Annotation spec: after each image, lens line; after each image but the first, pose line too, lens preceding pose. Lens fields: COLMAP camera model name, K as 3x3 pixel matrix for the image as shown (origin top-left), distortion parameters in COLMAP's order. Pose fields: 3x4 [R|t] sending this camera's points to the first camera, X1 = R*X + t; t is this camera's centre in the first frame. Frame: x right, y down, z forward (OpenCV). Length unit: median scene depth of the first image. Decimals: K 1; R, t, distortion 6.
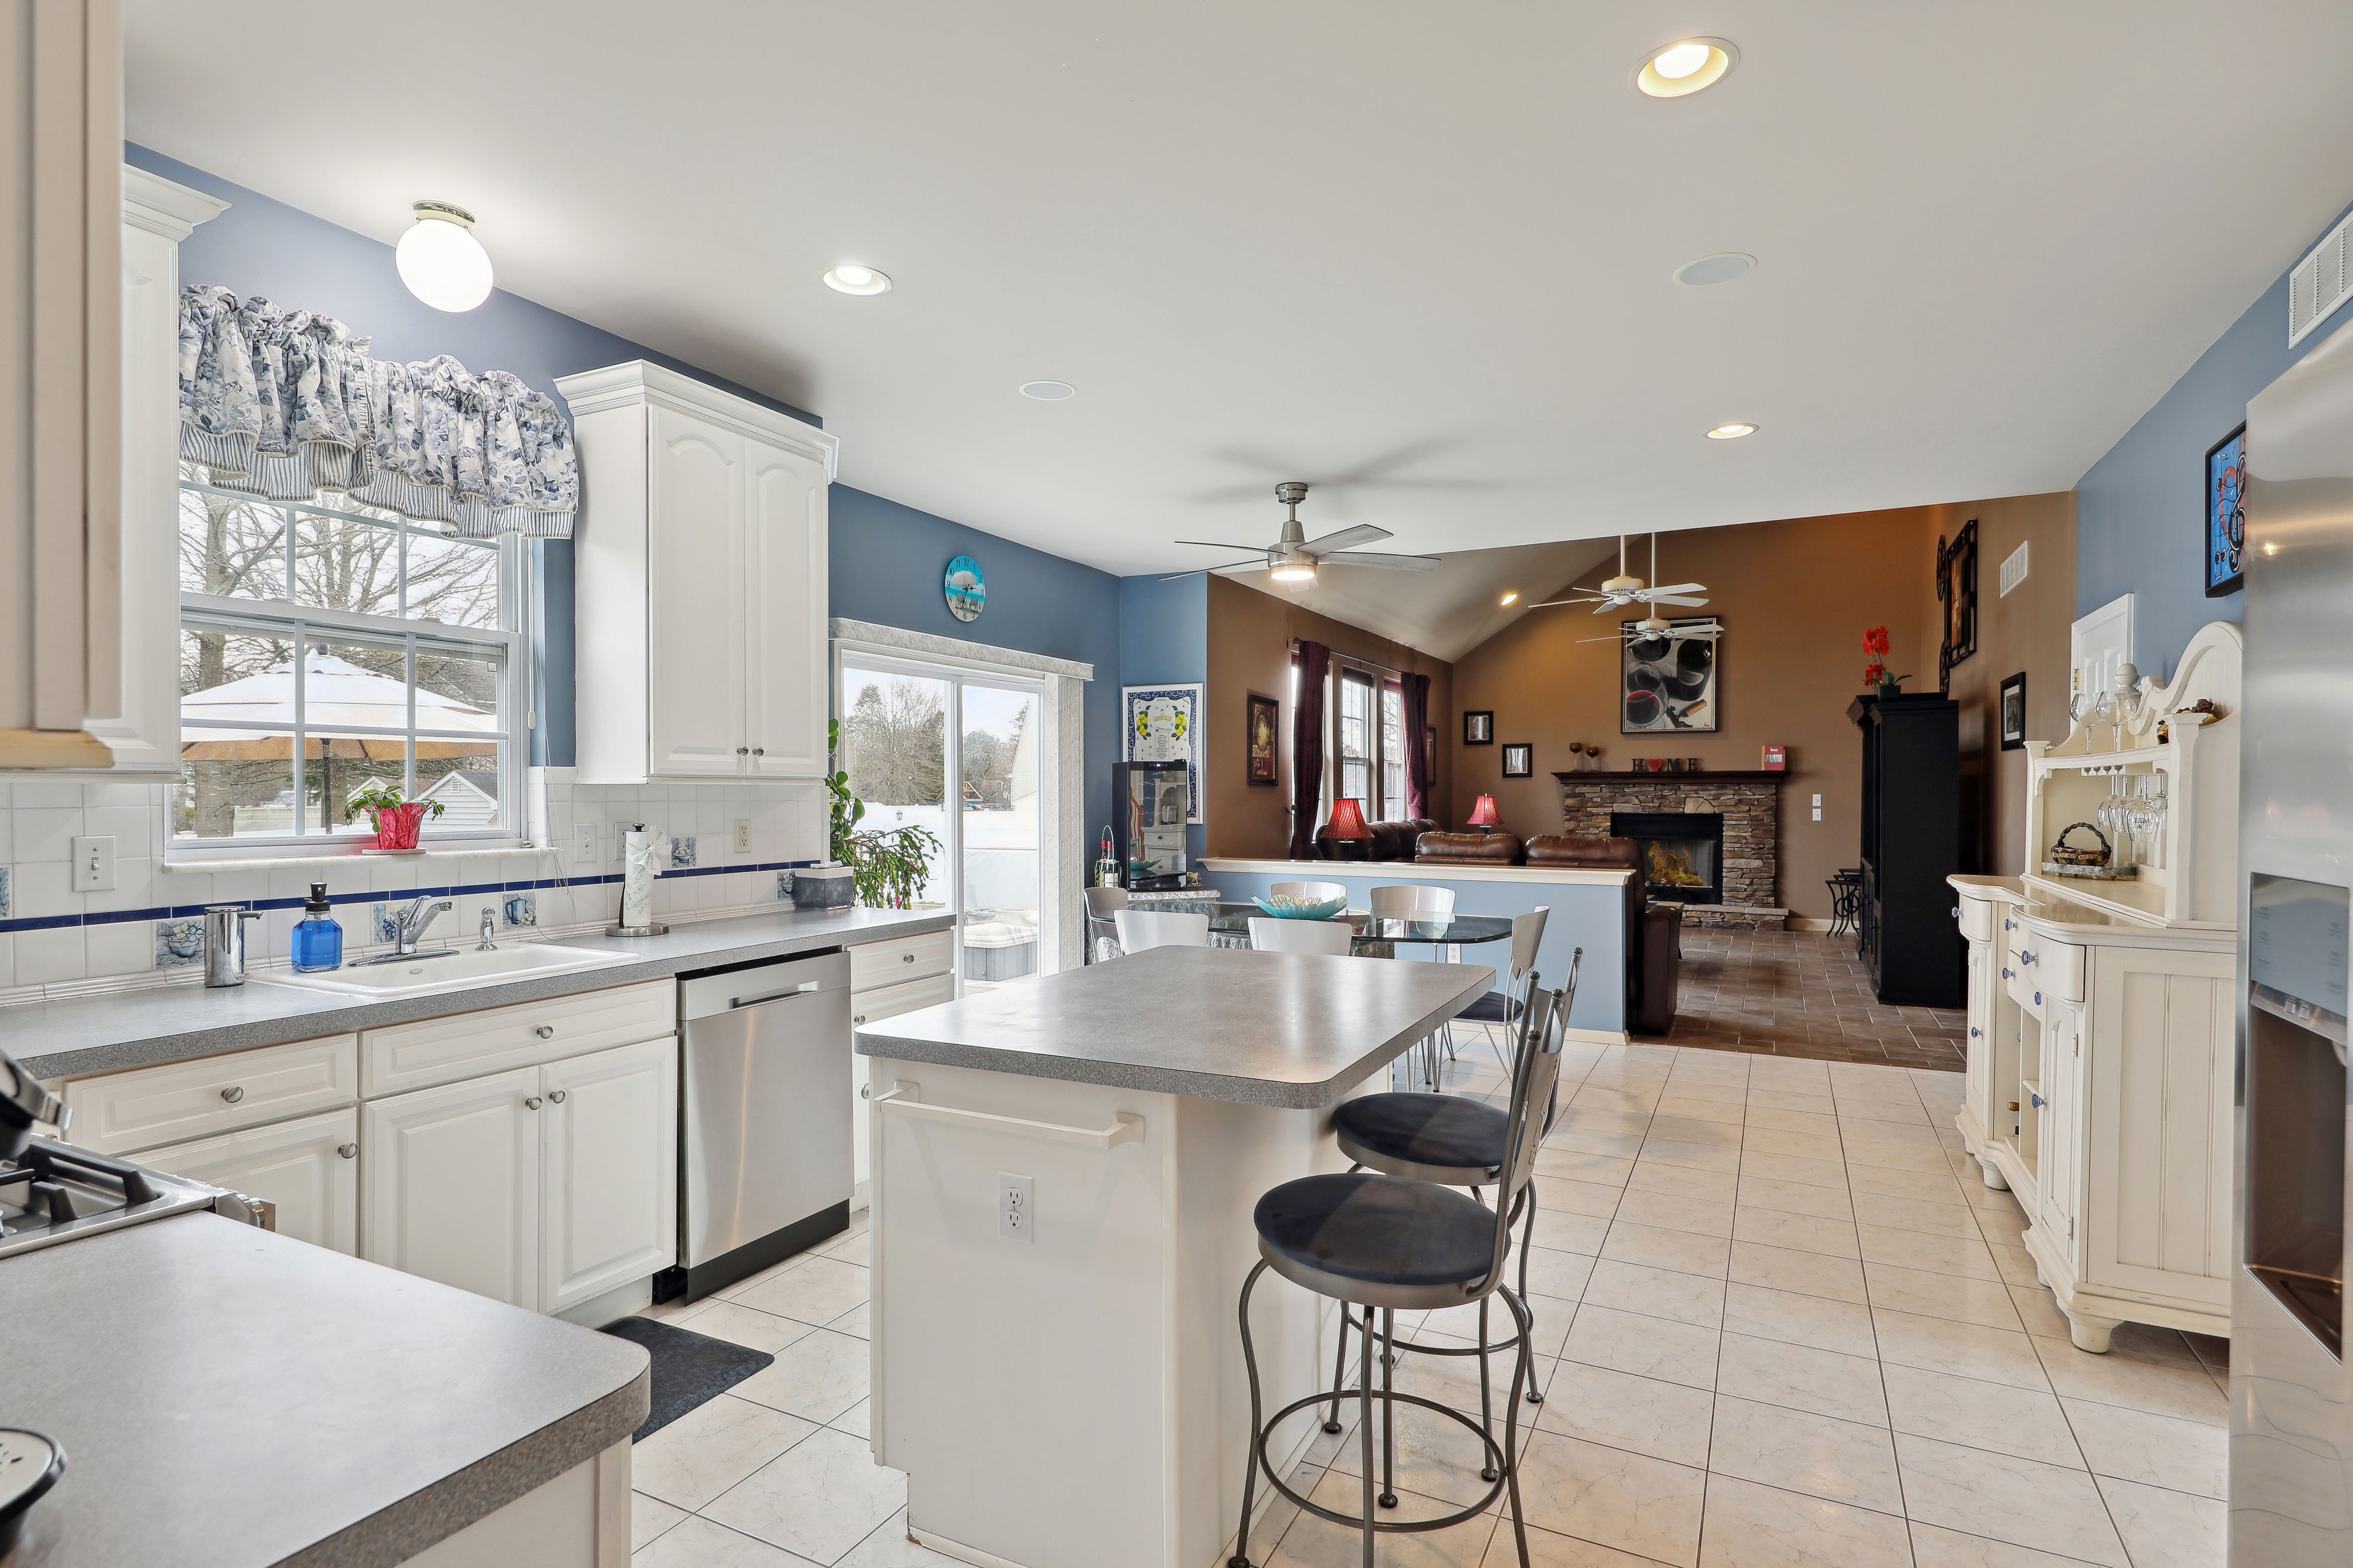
lens RADIAL K [[1172.6, 0, 1176.5], [0, 1172.6, 784.0], [0, 0, 1]] dist [-0.000317, -0.000251]
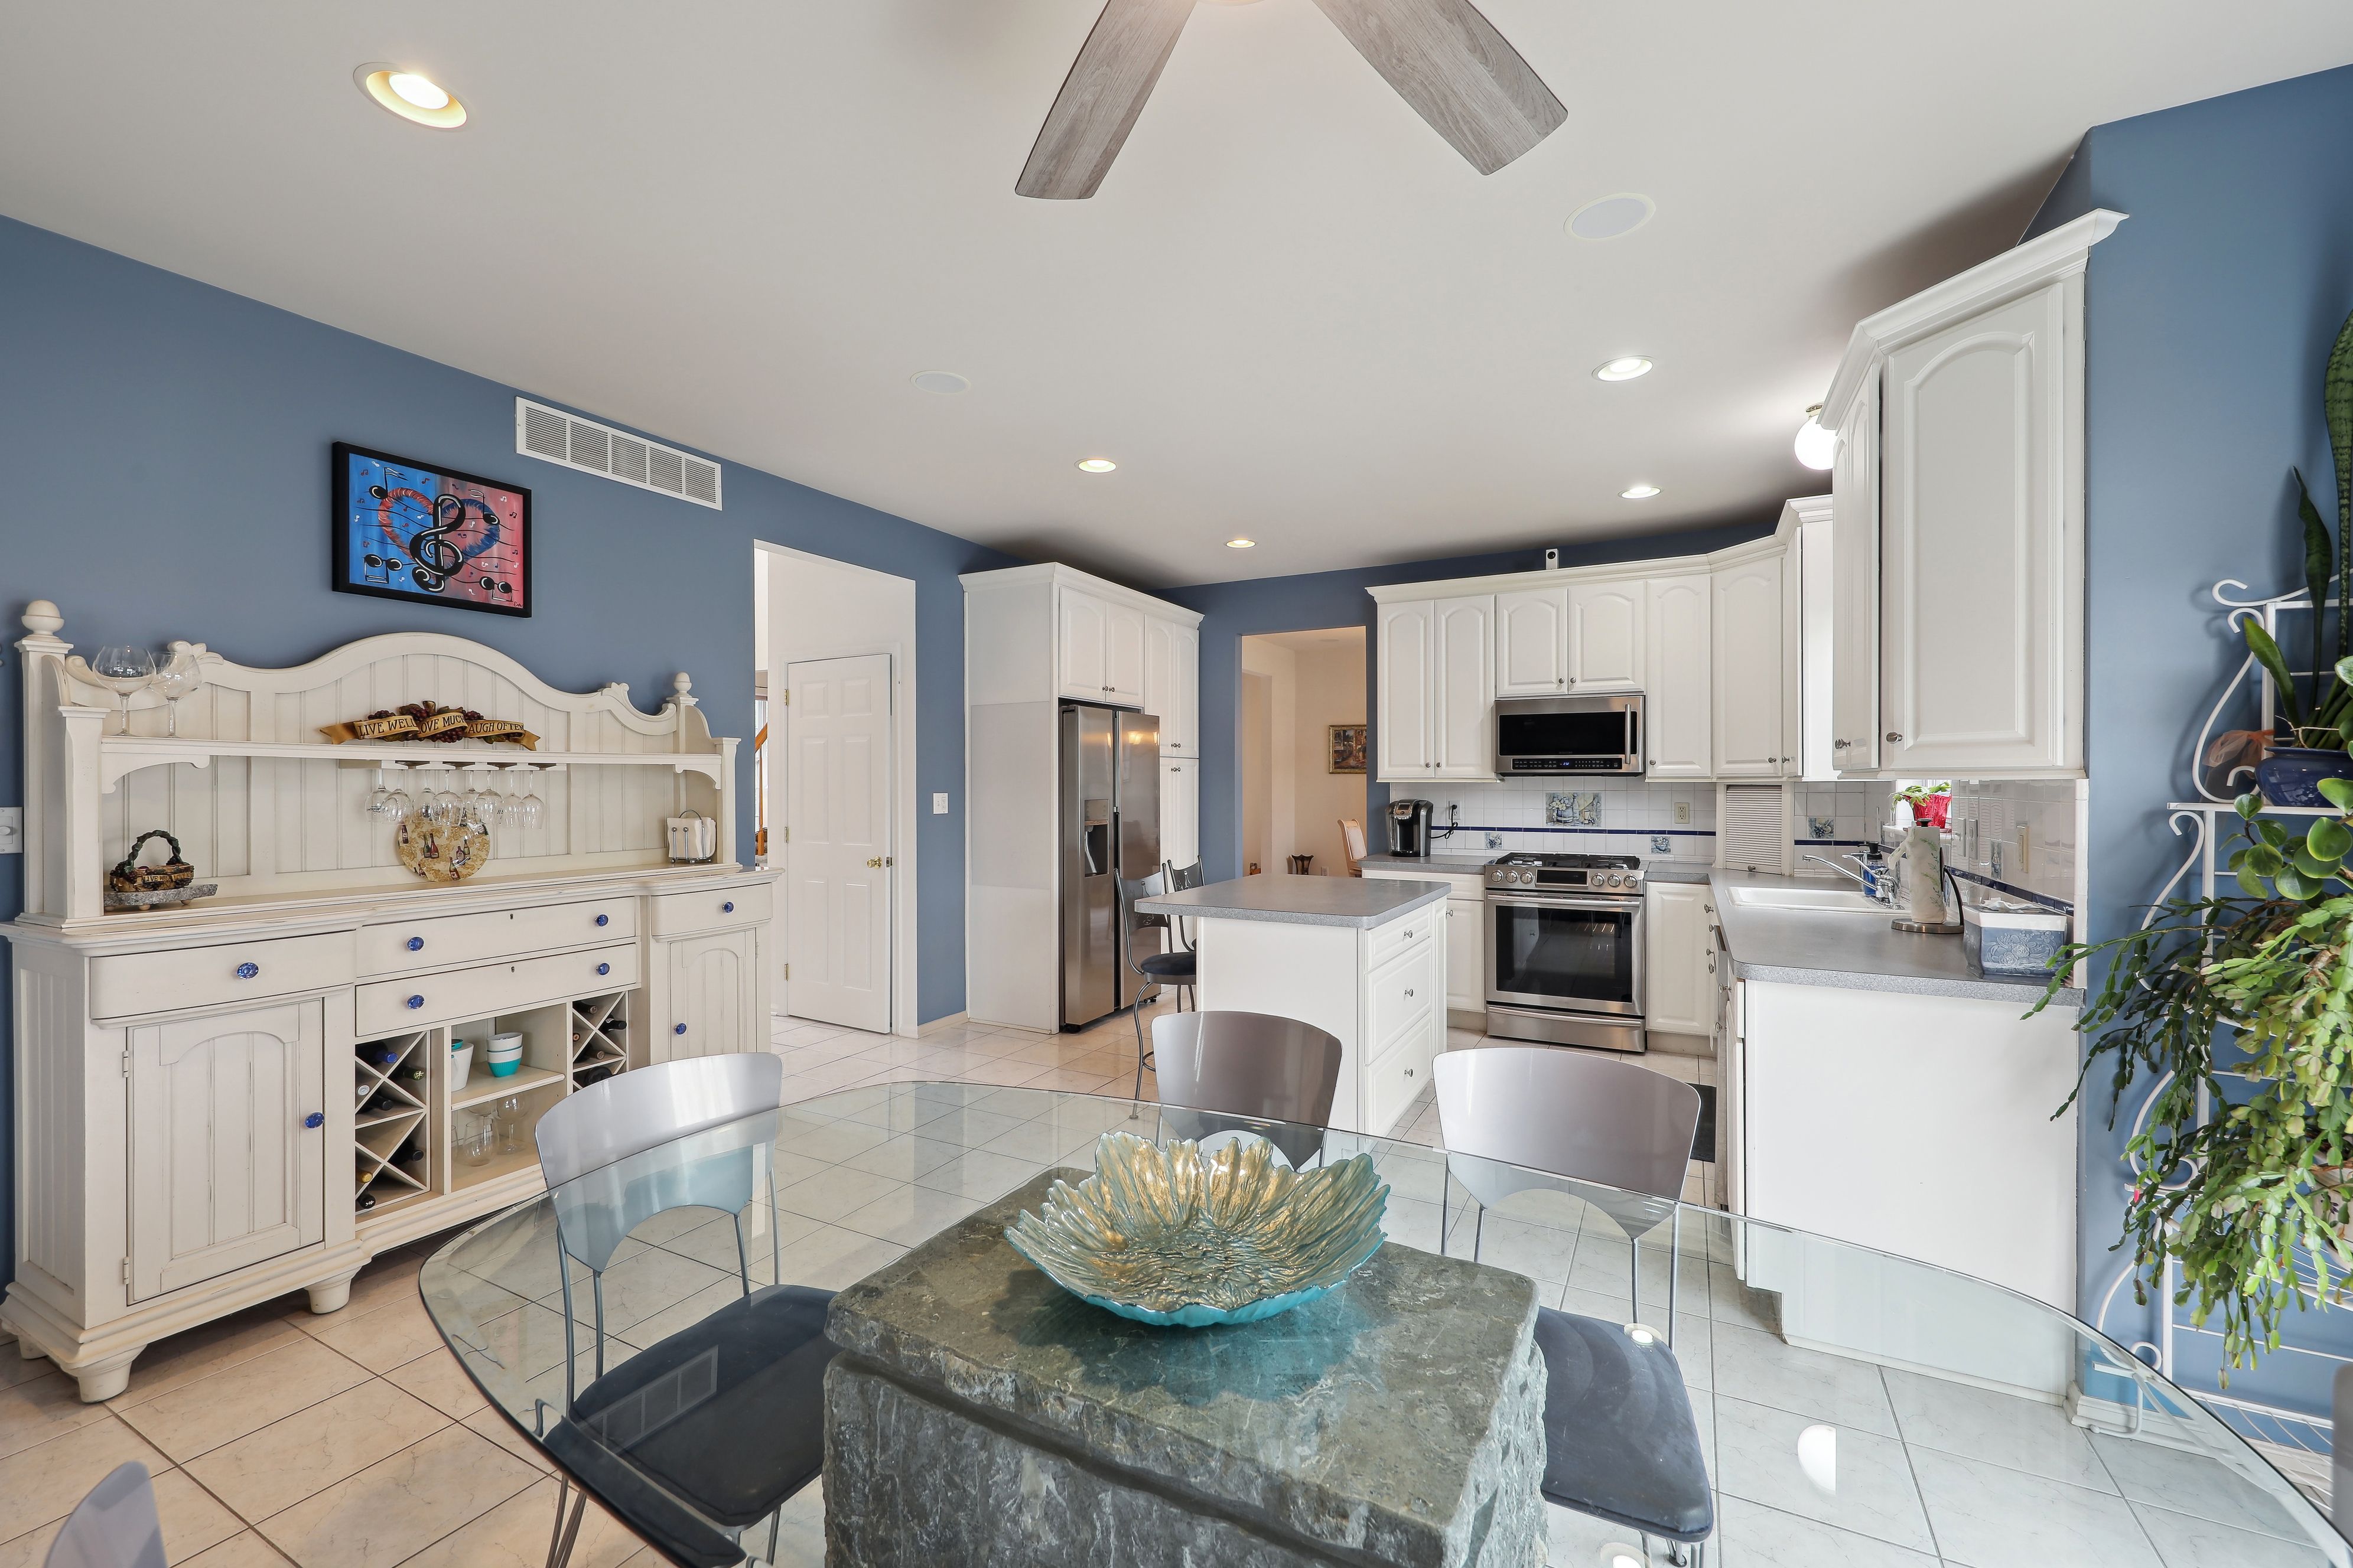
lens RADIAL K [[962.6, 0, 1176.5], [0, 962.6, 784.0], [0, 0, 1]] dist [0.001013, -0.000084]
pose [[-0.999995, -0.000405, 0.003008, 0.077607], [-0.000417, 0.999991, -0.004256, 0.004133], [-0.003006, -0.004258, -0.999986, 0.856599]]
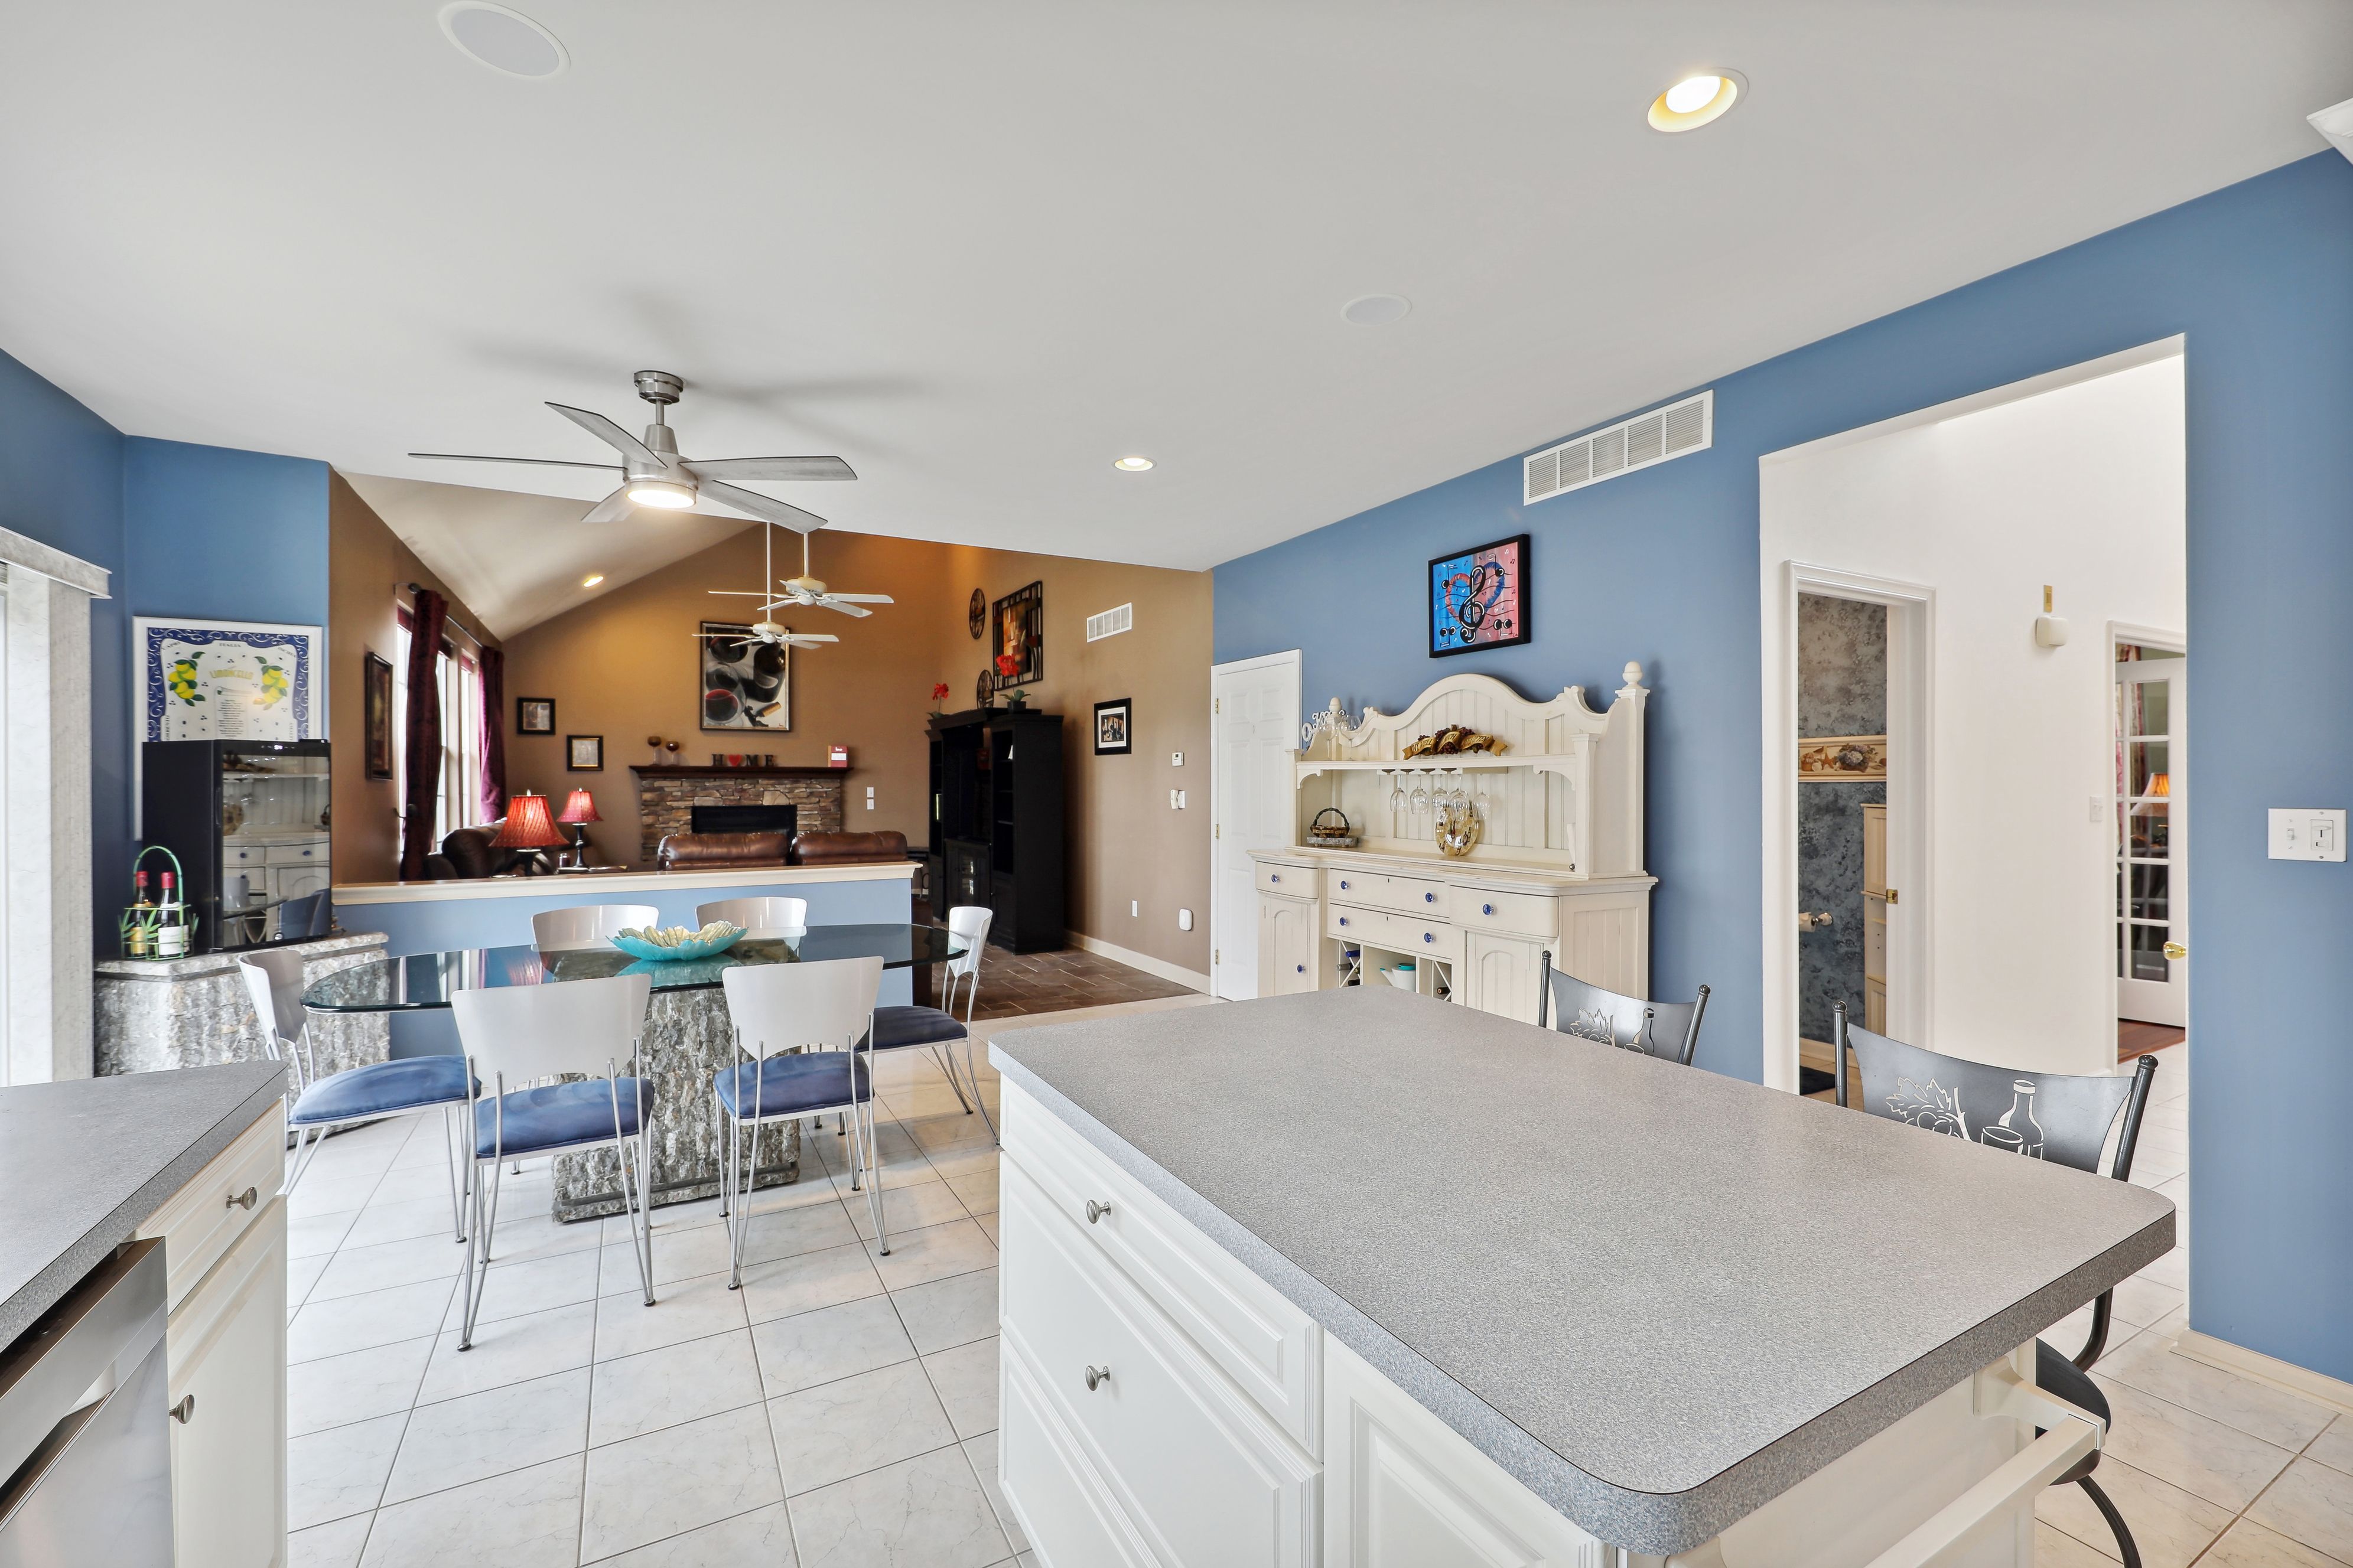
lens RADIAL K [[980.4, 0, 1176.5], [0, 980.4, 784.0], [0, 0, 1]] dist [0.002009, 0.000177]
pose [[0.553761, -0.002000, 0.832673, -0.170636], [-0.003013, 0.999986, 0.004406, -0.000004], [-0.832670, -0.004949, 0.553748, 0.270448]]
